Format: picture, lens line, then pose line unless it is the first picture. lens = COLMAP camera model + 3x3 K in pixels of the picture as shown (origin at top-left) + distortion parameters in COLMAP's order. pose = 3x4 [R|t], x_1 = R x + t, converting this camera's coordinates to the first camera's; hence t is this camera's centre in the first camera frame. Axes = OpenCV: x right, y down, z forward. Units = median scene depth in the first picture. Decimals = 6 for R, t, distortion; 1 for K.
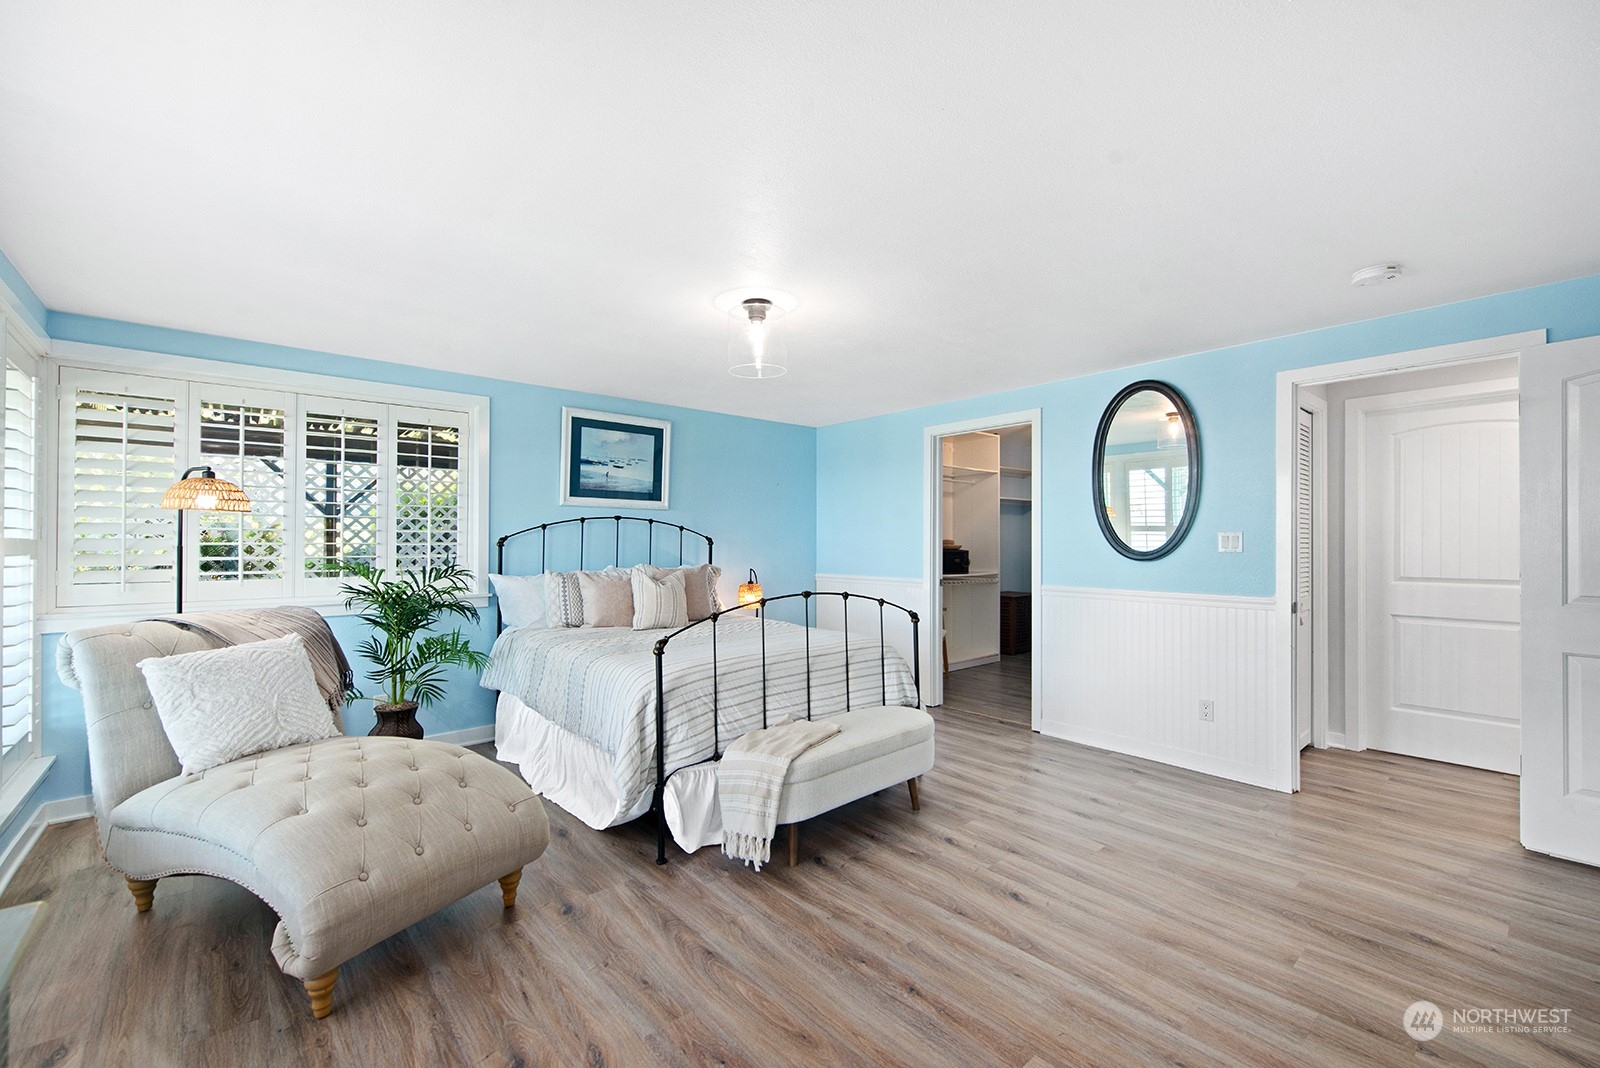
lens RADIAL K [[659.8, 0, 799.1], [0, 659.8, 539.1], [0, 0, 1]] dist [0.000600, 0.000193]
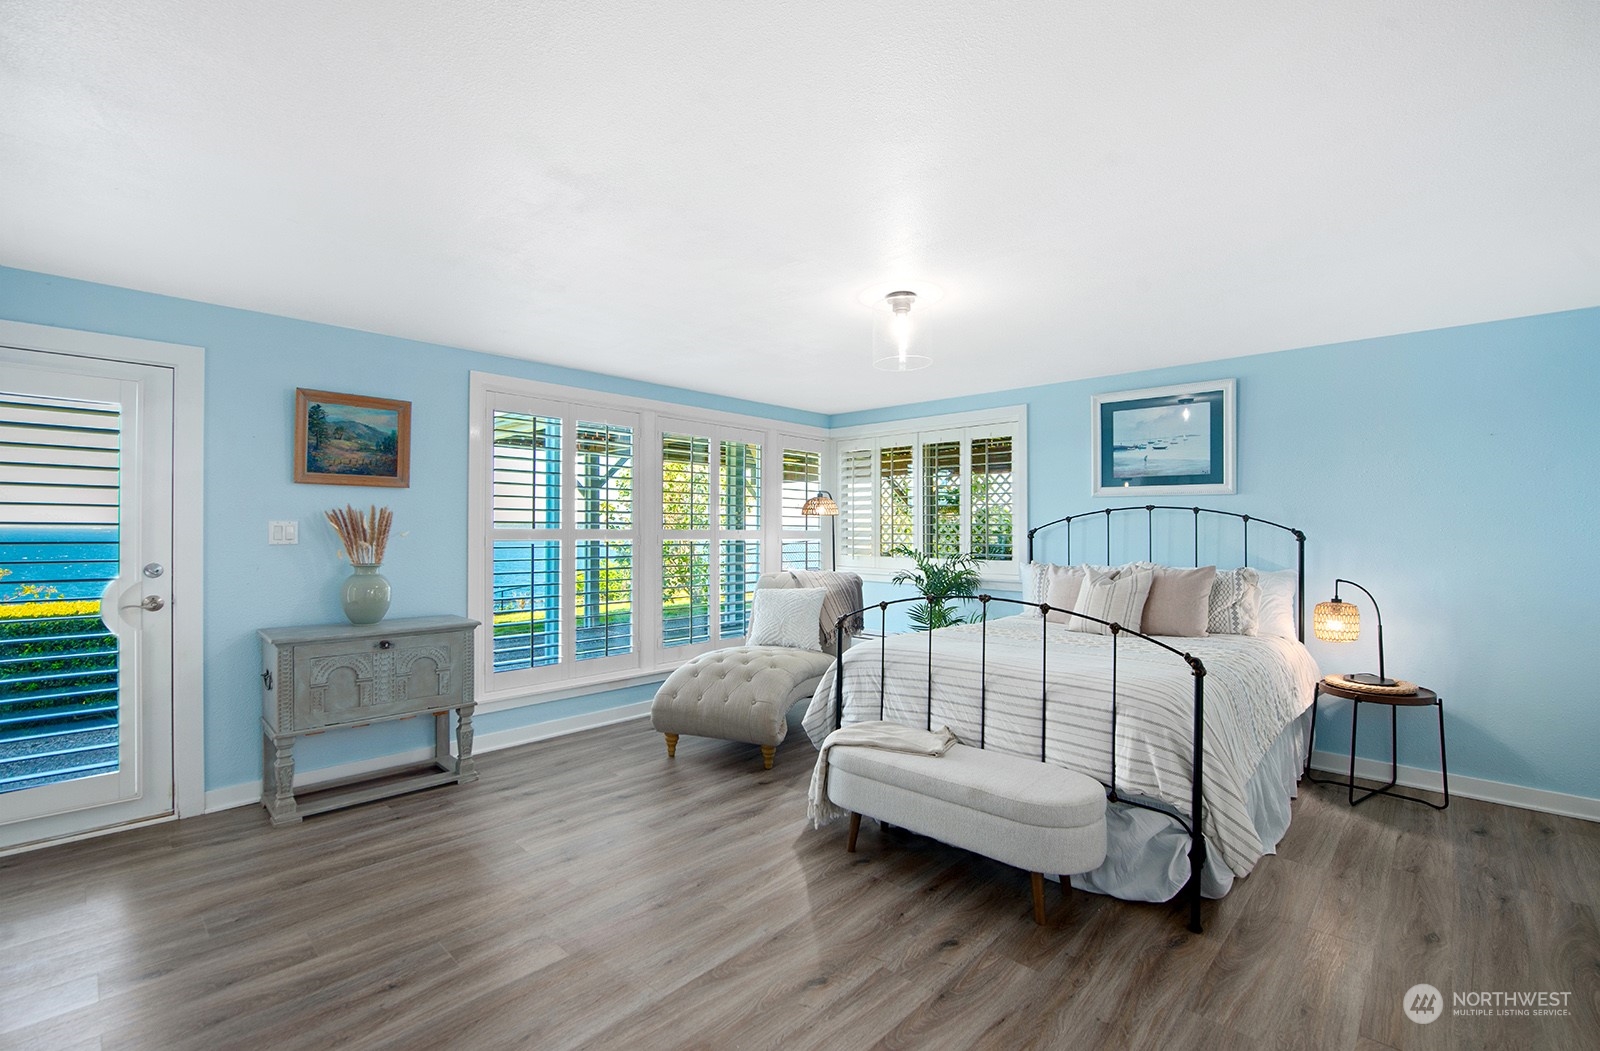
lens RADIAL K [[686.9, 0, 802.1], [0, 686.9, 525.9], [0, 0, 1]] dist [0.001509, 0.000177]
pose [[0.117004, -0.000246, -0.993131, 0.664823], [-0.000803, 1.000000, -0.000342, -0.008189], [0.993131, 0.000837, 0.117004, 0.506176]]
